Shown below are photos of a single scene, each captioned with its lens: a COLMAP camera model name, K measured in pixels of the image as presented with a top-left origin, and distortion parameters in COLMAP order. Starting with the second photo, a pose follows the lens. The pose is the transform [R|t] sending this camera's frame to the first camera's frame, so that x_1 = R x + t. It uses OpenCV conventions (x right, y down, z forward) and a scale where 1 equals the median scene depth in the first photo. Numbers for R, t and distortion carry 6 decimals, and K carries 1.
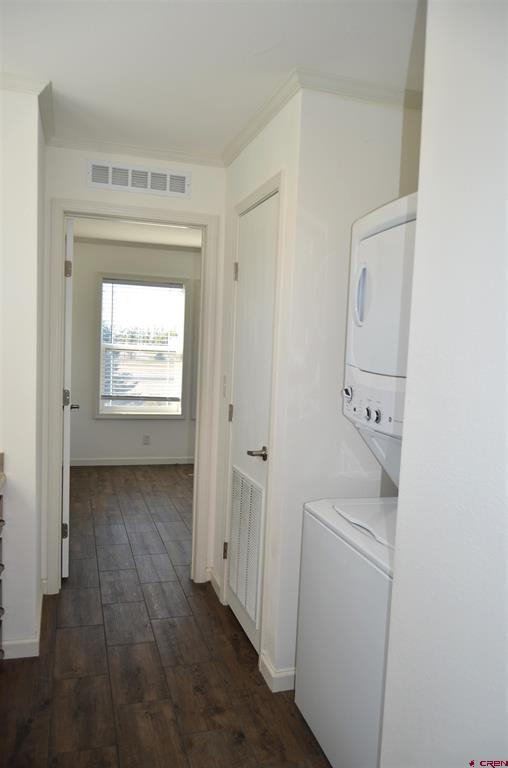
lens RADIAL K [[591.6, 0, 254.1], [0, 591.6, 390.9], [0, 0, 1]] dist [-0.006989, -0.005756]
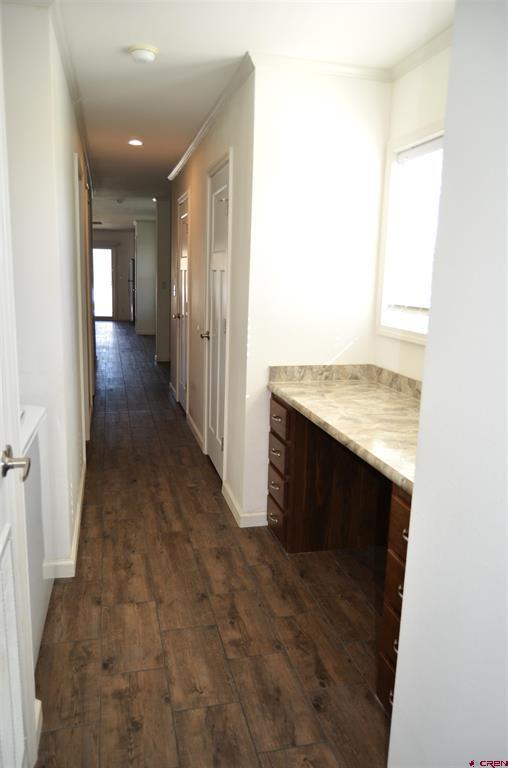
lens RADIAL K [[591.6, 0, 254.1], [0, 591.6, 390.9], [0, 0, 1]] dist [-0.006989, -0.005756]
pose [[-0.995841, -0.080223, 0.043189, -0.210909], [-0.065047, 0.957938, 0.279505, -0.117205], [-0.063795, 0.275533, -0.959172, 1.377728]]
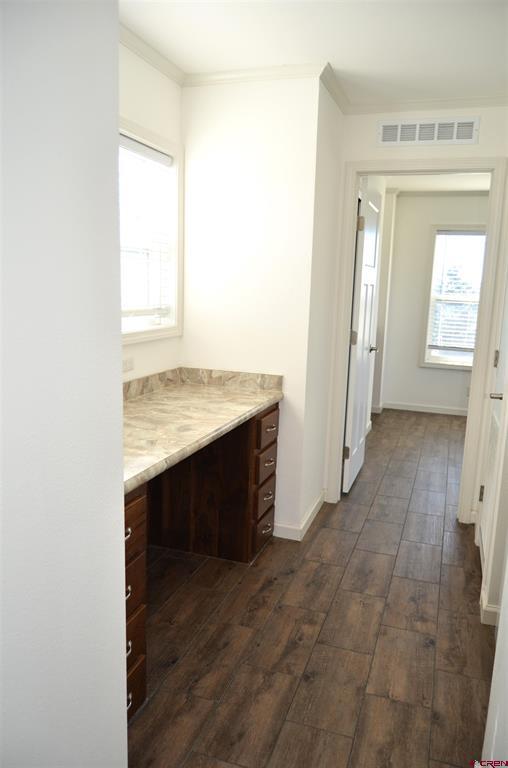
lens RADIAL K [[591.6, 0, 254.1], [0, 591.6, 390.9], [0, 0, 1]] dist [-0.006989, -0.005756]
pose [[0.809356, 0.090482, -0.580307, 0.234550], [-0.047693, 0.994924, 0.088612, 0.023948], [0.585379, -0.044042, 0.809563, -0.054959]]
